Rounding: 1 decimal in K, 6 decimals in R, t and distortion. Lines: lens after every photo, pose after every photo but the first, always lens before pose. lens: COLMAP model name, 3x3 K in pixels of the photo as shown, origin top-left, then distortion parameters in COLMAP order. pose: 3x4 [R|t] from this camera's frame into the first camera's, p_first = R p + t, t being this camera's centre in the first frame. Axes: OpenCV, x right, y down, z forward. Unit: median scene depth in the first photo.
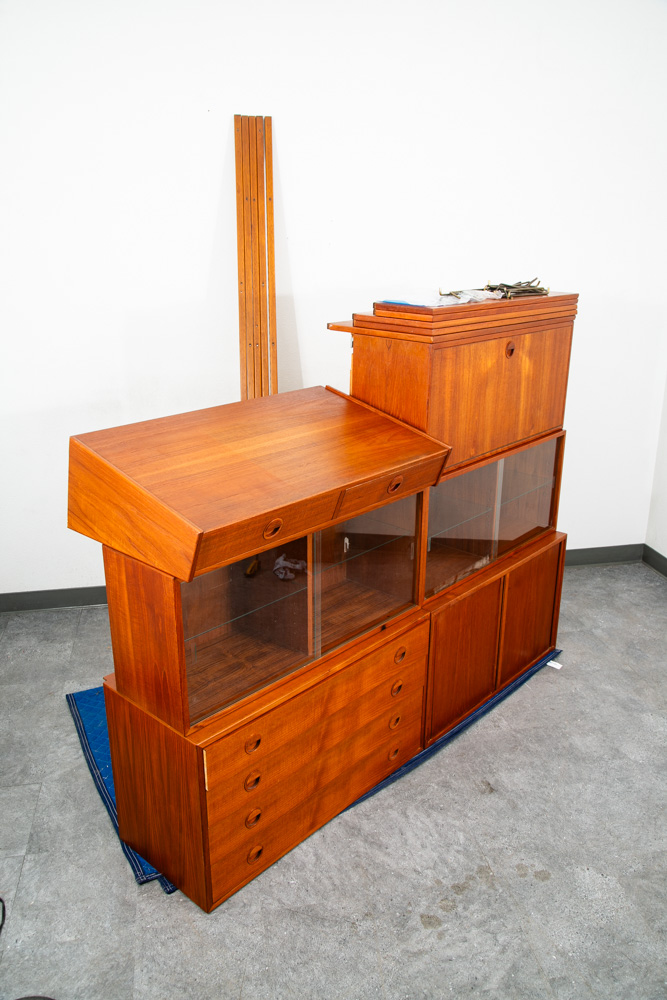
lens RADIAL K [[790.0, 0, 326.9], [0, 790.0, 497.0], [0, 0, 1]] dist [-0.072047, 0.044678]
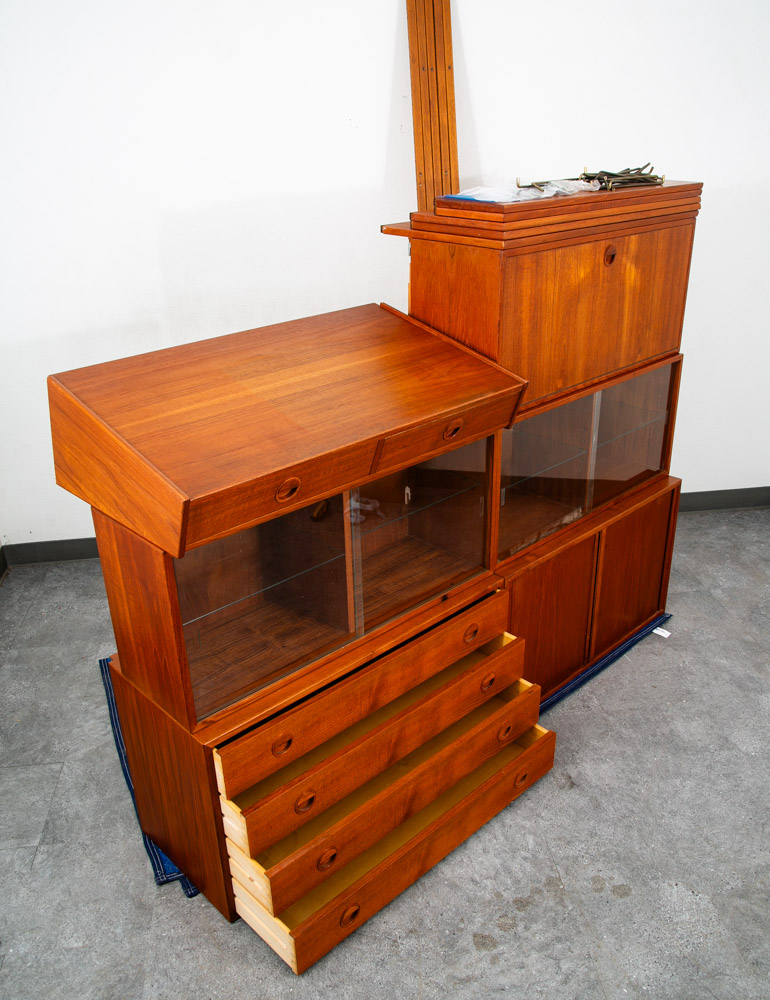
lens RADIAL K [[862.0, 0, 380.8], [0, 862.0, 519.1], [0, 0, 1]] dist [-0.090887, 0.041044]
pose [[0.997383, 0.005053, -0.072117, 0.069138], [0.003604, 0.992839, 0.119409, -0.026646], [0.072204, -0.119357, 0.990222, 0.097793]]
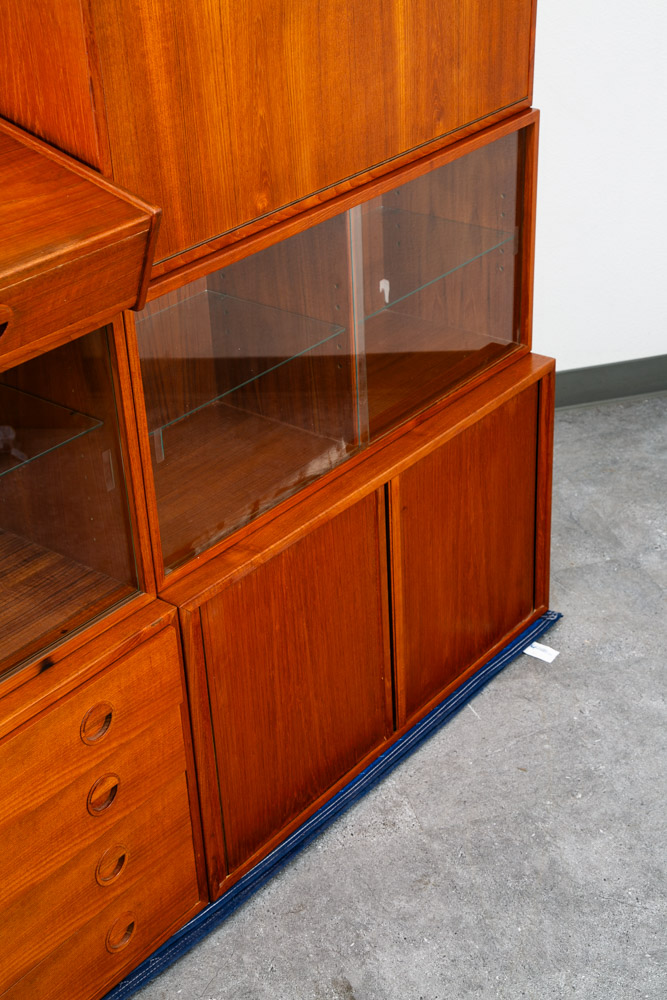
lens RADIAL K [[1496.1, 0, 331.3], [0, 1496.1, 498.2], [0, 0, 1]] dist [0.169522, 0.000000]
pose [[0.996610, -0.073341, 0.037267, 0.193783], [0.064935, 0.979439, 0.191005, -0.057305], [-0.050509, -0.187938, 0.980881, 0.241669]]
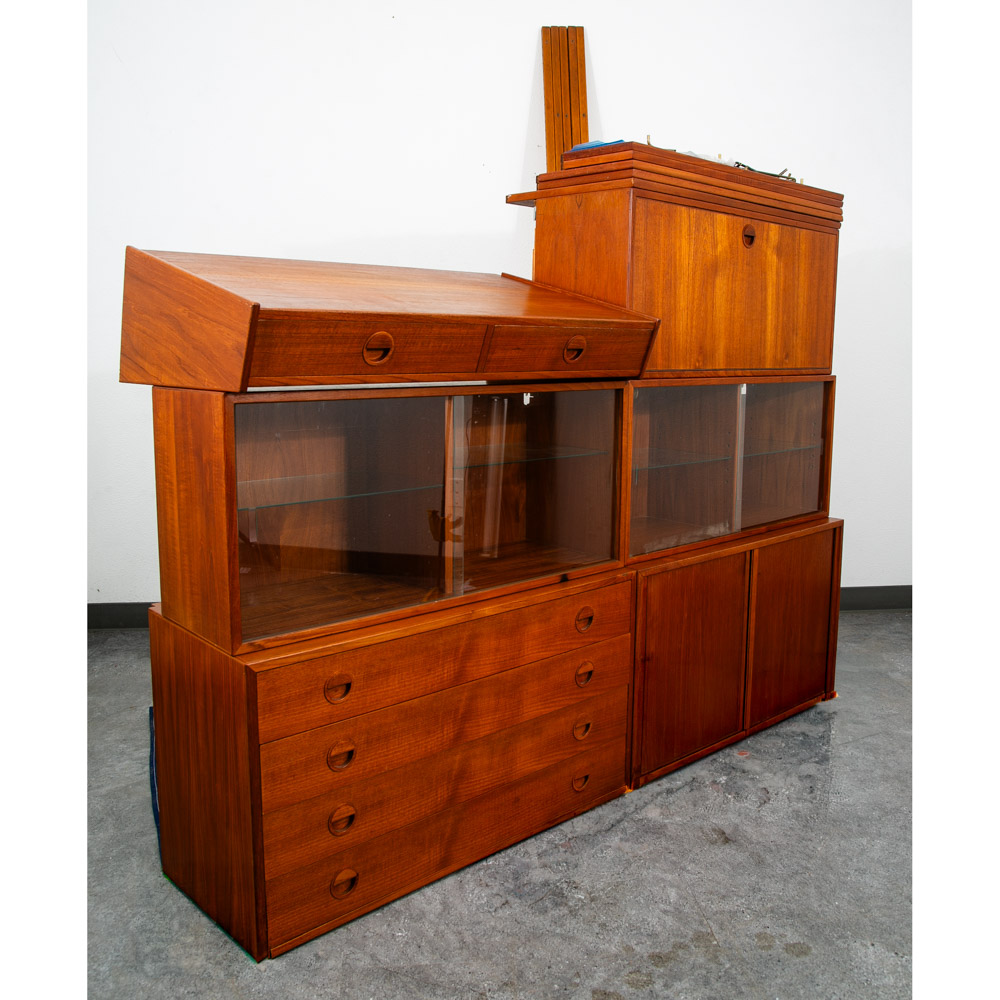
lens RADIAL K [[925.7, 0, 505.1], [0, 925.7, 462.8], [0, 0, 1]] dist [-0.071890, 0.000000]
pose [[0.995895, 0.017371, -0.088834, 0.089481], [-0.034279, 0.980692, -0.192532, 0.222811], [0.083774, 0.194786, 0.977262, 0.175625]]
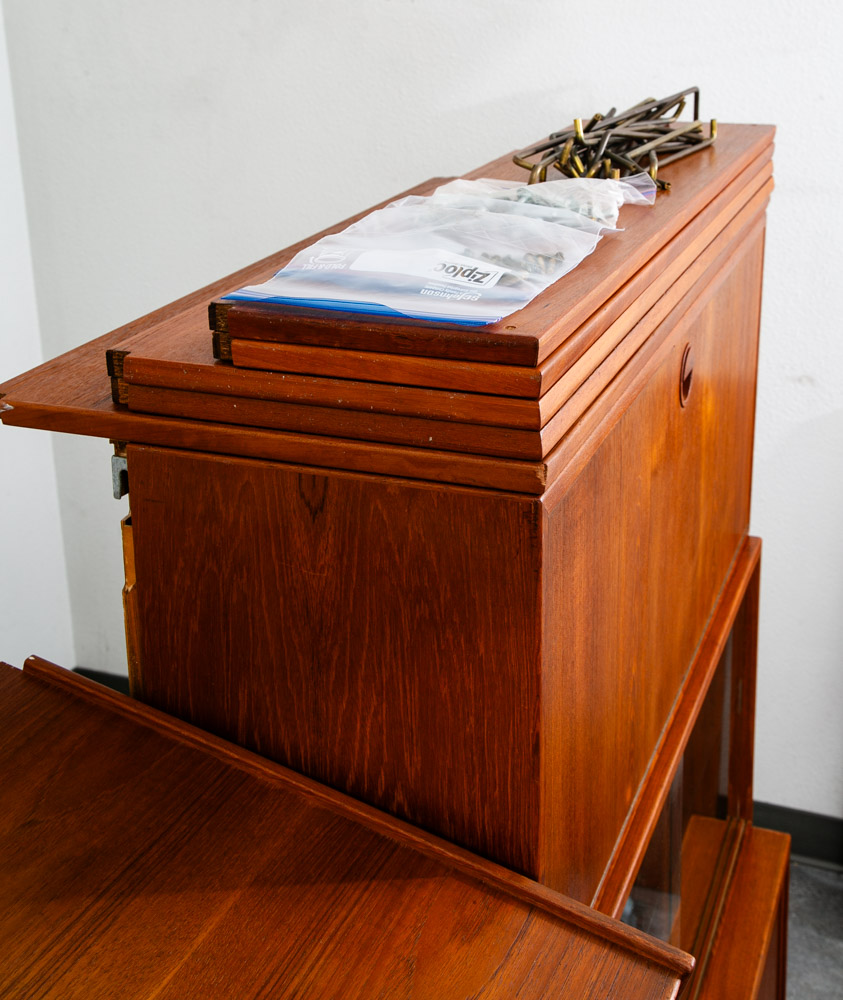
lens RADIAL K [[1524.6, 0, 419.1], [0, 1524.6, 497.7], [0, 0, 1]] dist [0.178169, 0.000000]
pose [[0.938360, -0.147395, 0.312659, -0.025294], [0.138263, 0.989066, 0.051309, -0.207997], [-0.316803, -0.004917, 0.948479, 0.585897]]
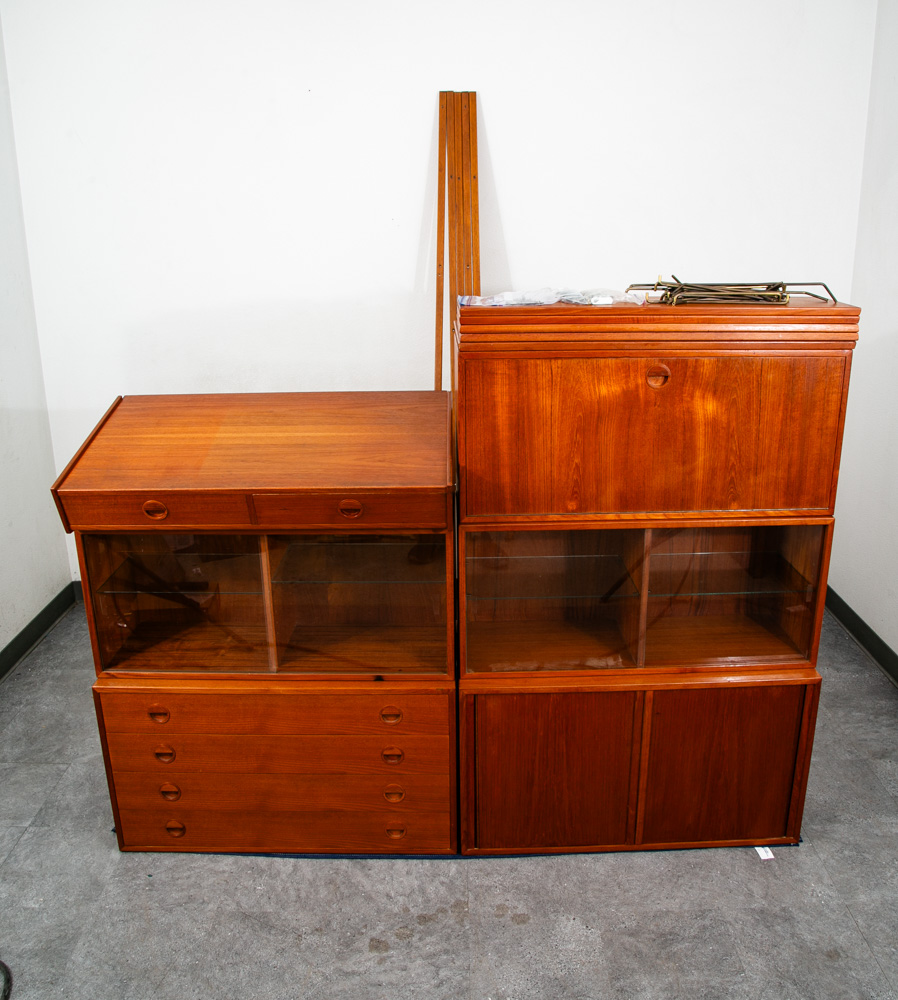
lens RADIAL K [[886.8, 0, 460.6], [0, 886.8, 467.3], [0, 0, 1]] dist [-0.129825, -0.002016]
pose [[0.681854, 0.191415, -0.706000, 0.745021], [-0.220841, 0.973987, 0.050785, -0.119805], [0.697355, 0.121286, 0.706389, 0.362756]]
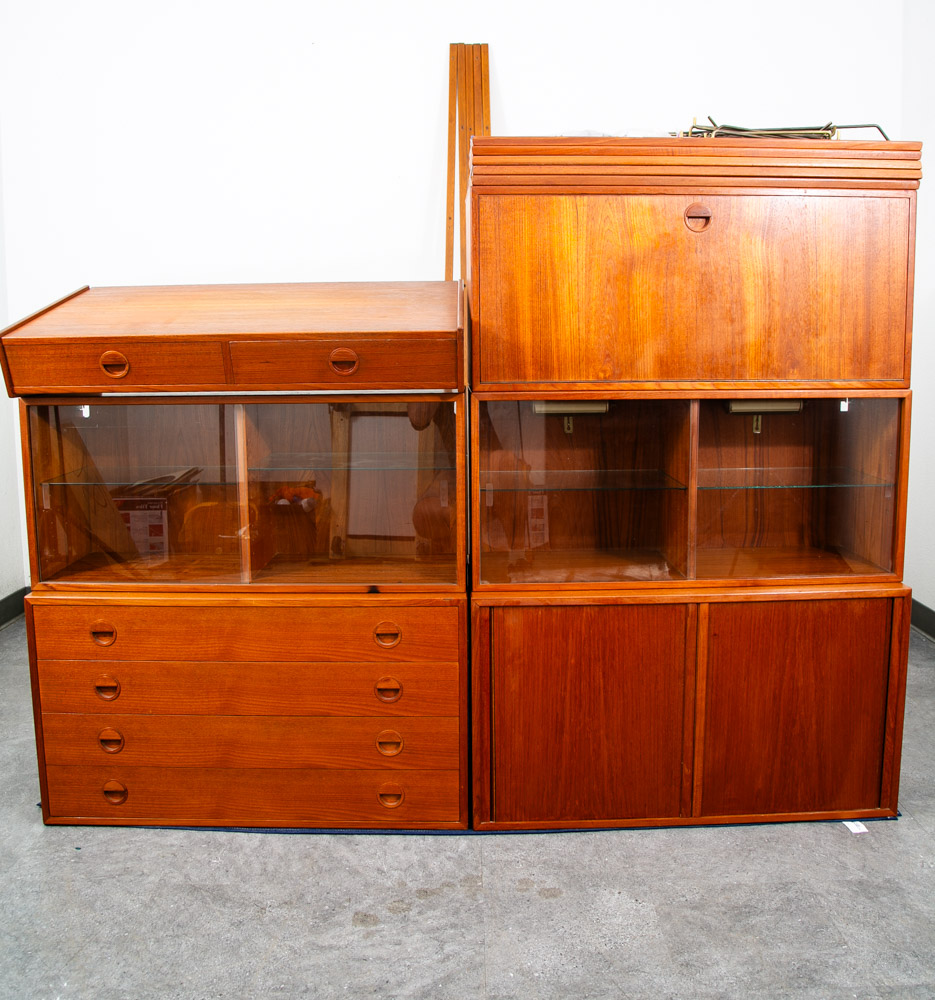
lens RADIAL K [[959.0, 0, 467.1], [0, 959.0, 445.7], [0, 0, 1]] dist [-0.126285, 0.000000]
pose [[0.679220, 0.074064, -0.730189, 0.724018], [-0.222565, 0.968833, -0.108758, 0.115820], [0.699375, 0.236385, 0.674534, 0.454661]]
